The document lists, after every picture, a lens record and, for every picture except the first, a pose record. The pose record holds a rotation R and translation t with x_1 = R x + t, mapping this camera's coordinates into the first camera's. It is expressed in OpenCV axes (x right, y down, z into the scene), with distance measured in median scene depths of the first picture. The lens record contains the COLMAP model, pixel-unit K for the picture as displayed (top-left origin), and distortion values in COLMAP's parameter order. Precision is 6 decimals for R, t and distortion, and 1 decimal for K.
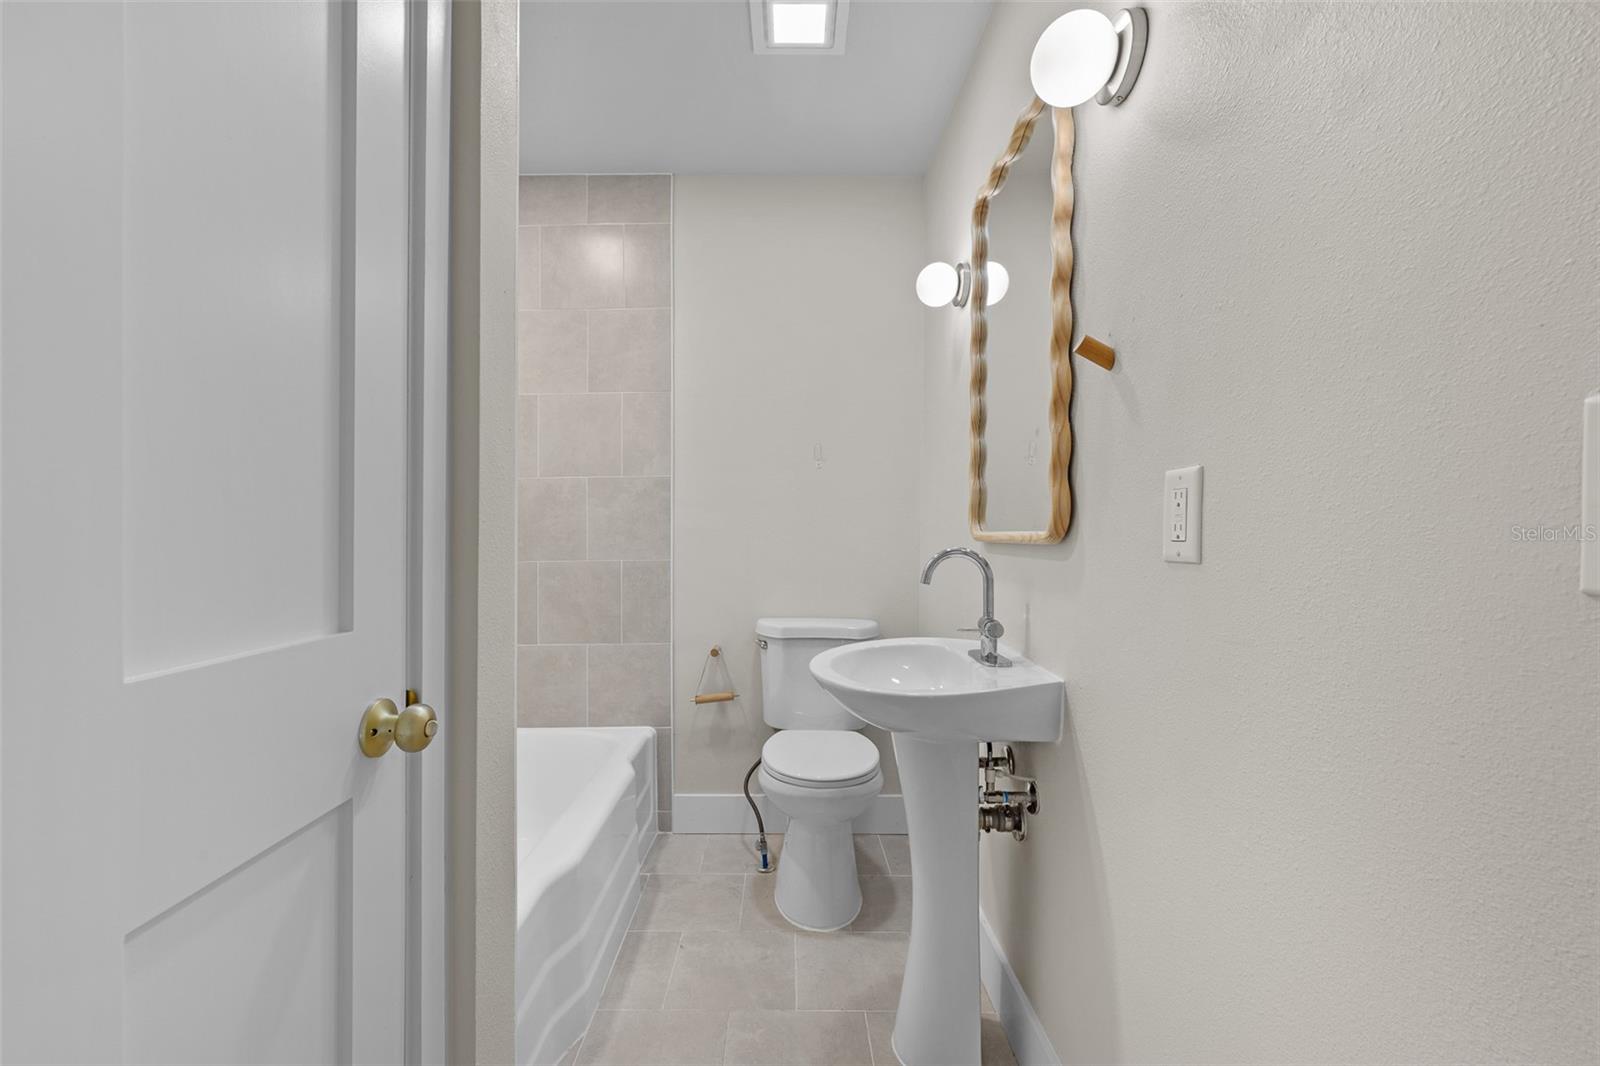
lens RADIAL K [[642.6, 0, 800.0], [0, 642.6, 533.0], [0, 0, 1]] dist [0.000126, -0.000097]
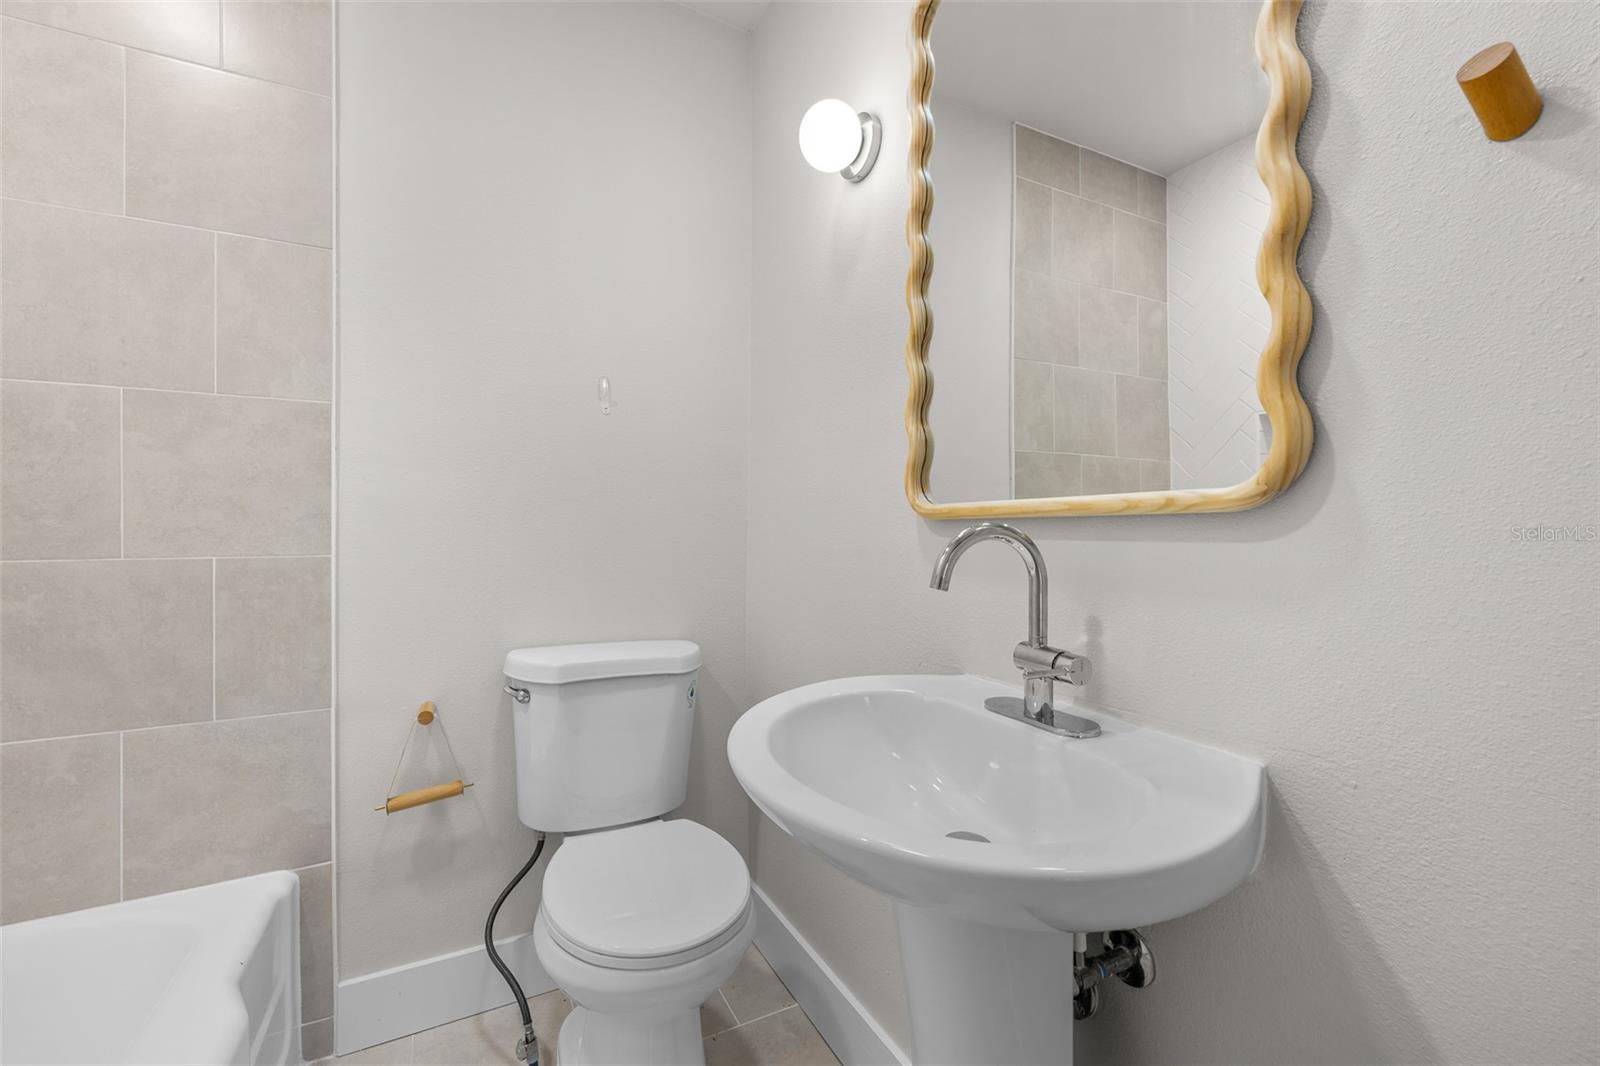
lens RADIAL K [[635.1, 0, 800.0], [0, 635.1, 533.0], [0, 0, 1]] dist [-0.002737, -0.000179]
pose [[0.893004, 0.003753, 0.450033, -0.090680], [-0.005365, 0.999983, 0.002307, 0.019440], [-0.450016, -0.004474, 0.893009, 0.349817]]
